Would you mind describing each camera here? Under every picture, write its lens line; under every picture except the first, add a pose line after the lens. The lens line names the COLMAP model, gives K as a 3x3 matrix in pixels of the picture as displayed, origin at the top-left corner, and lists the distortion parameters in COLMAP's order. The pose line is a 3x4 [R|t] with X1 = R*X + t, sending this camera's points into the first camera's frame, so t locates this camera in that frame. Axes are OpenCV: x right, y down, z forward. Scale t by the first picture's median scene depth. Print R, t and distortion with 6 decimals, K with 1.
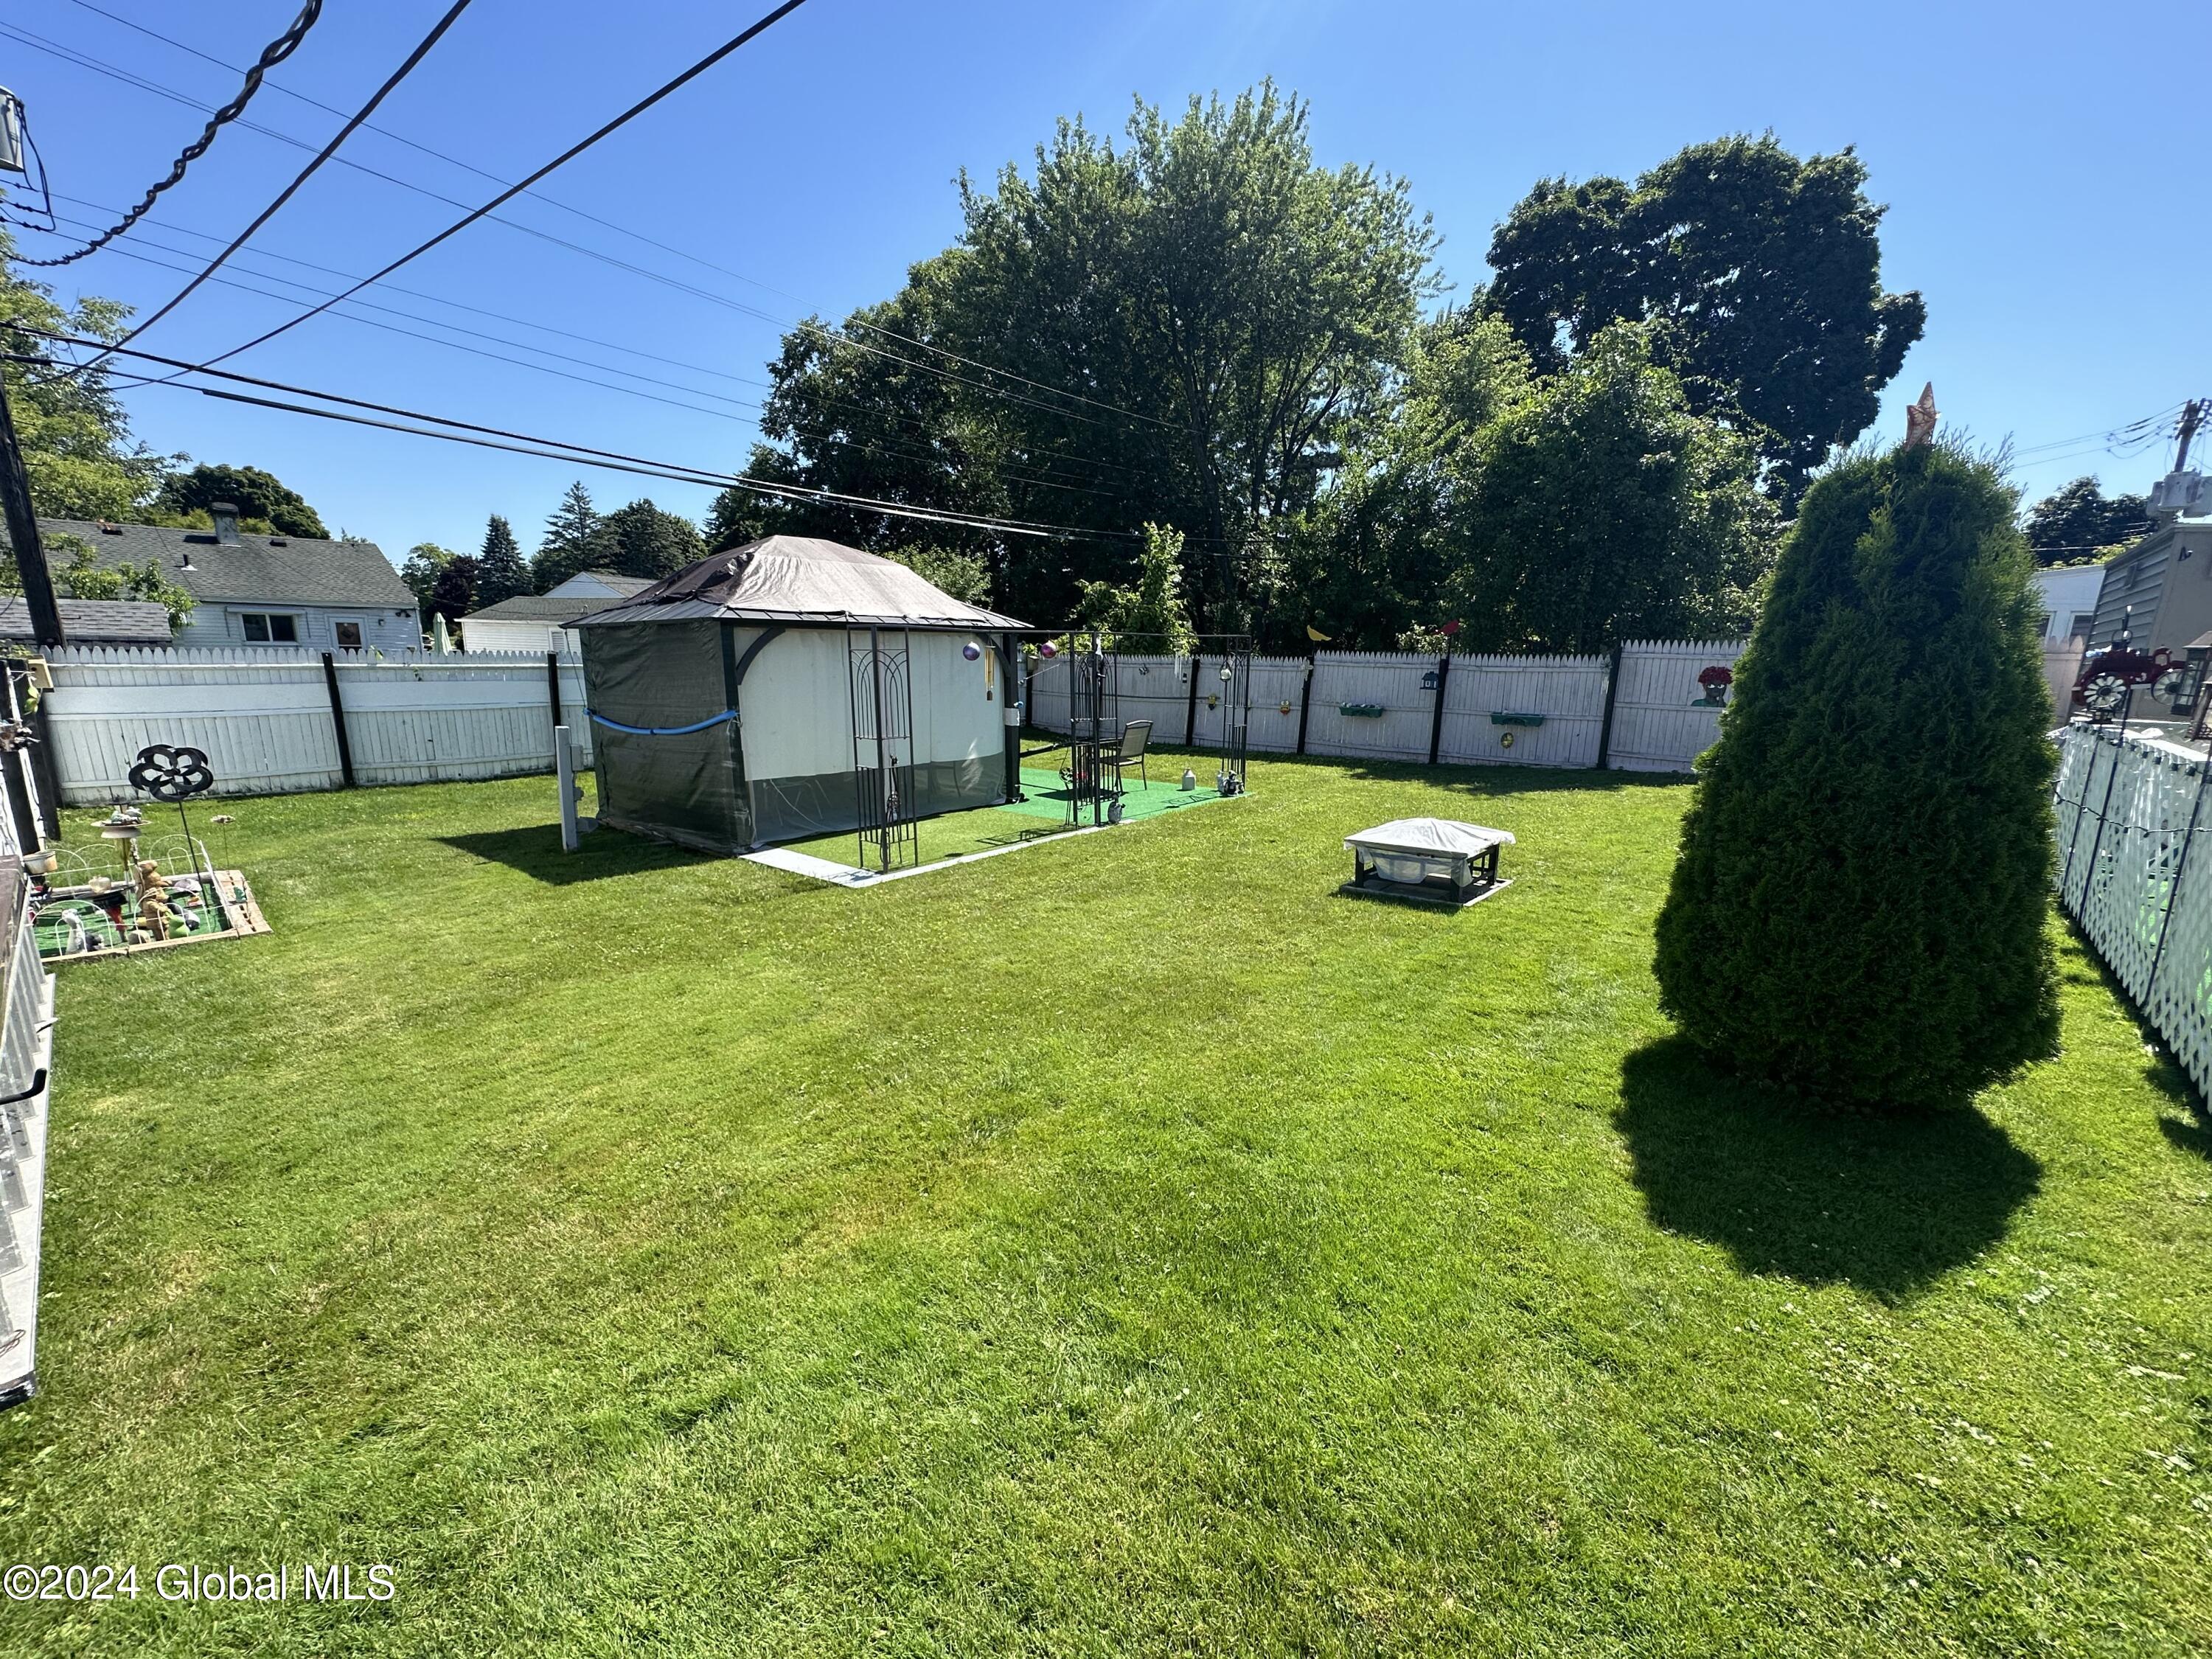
lens RADIAL K [[884.1, 0, 1105.2], [0, 884.1, 829.6], [0, 0, 1]] dist [-0.007801, 0.001975]
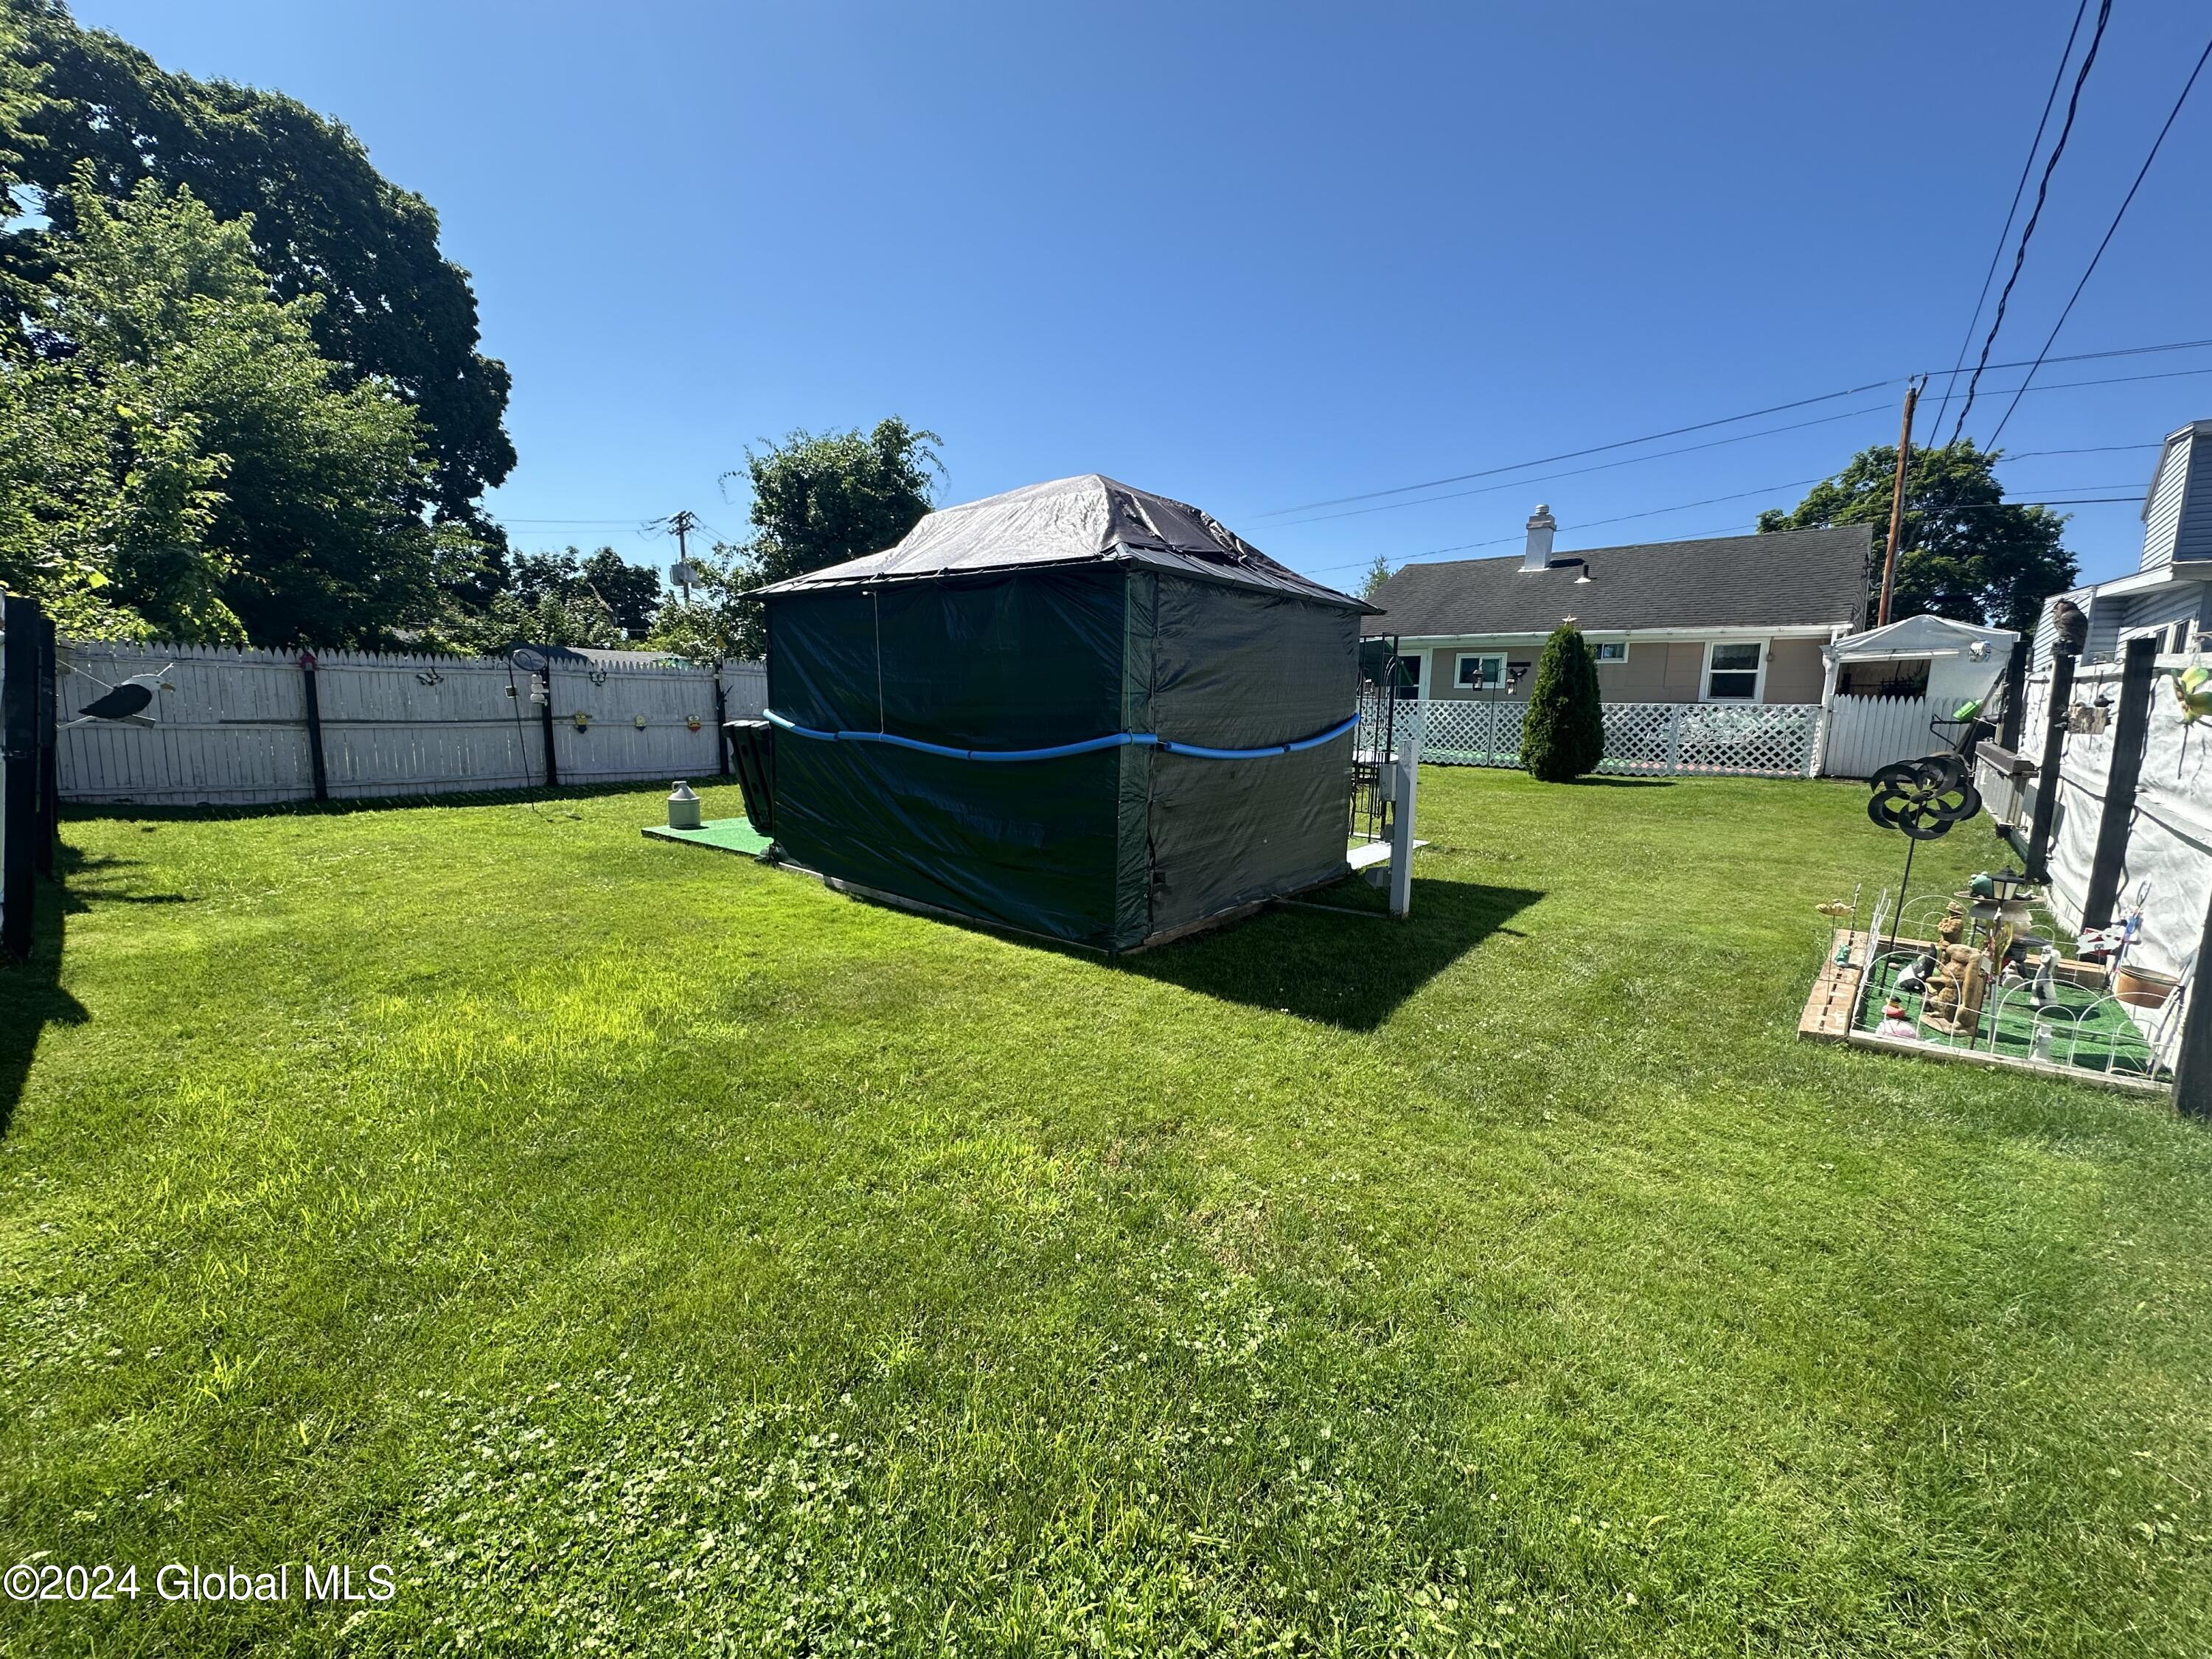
lens RADIAL K [[884.1, 0, 1105.2], [0, 884.1, 829.6], [0, 0, 1]] dist [-0.007801, 0.001975]
pose [[0.003840, -0.155001, 0.987907, -0.323900], [0.179100, 0.972047, 0.151816, -0.048355], [-0.983823, 0.176351, 0.031493, 0.299307]]
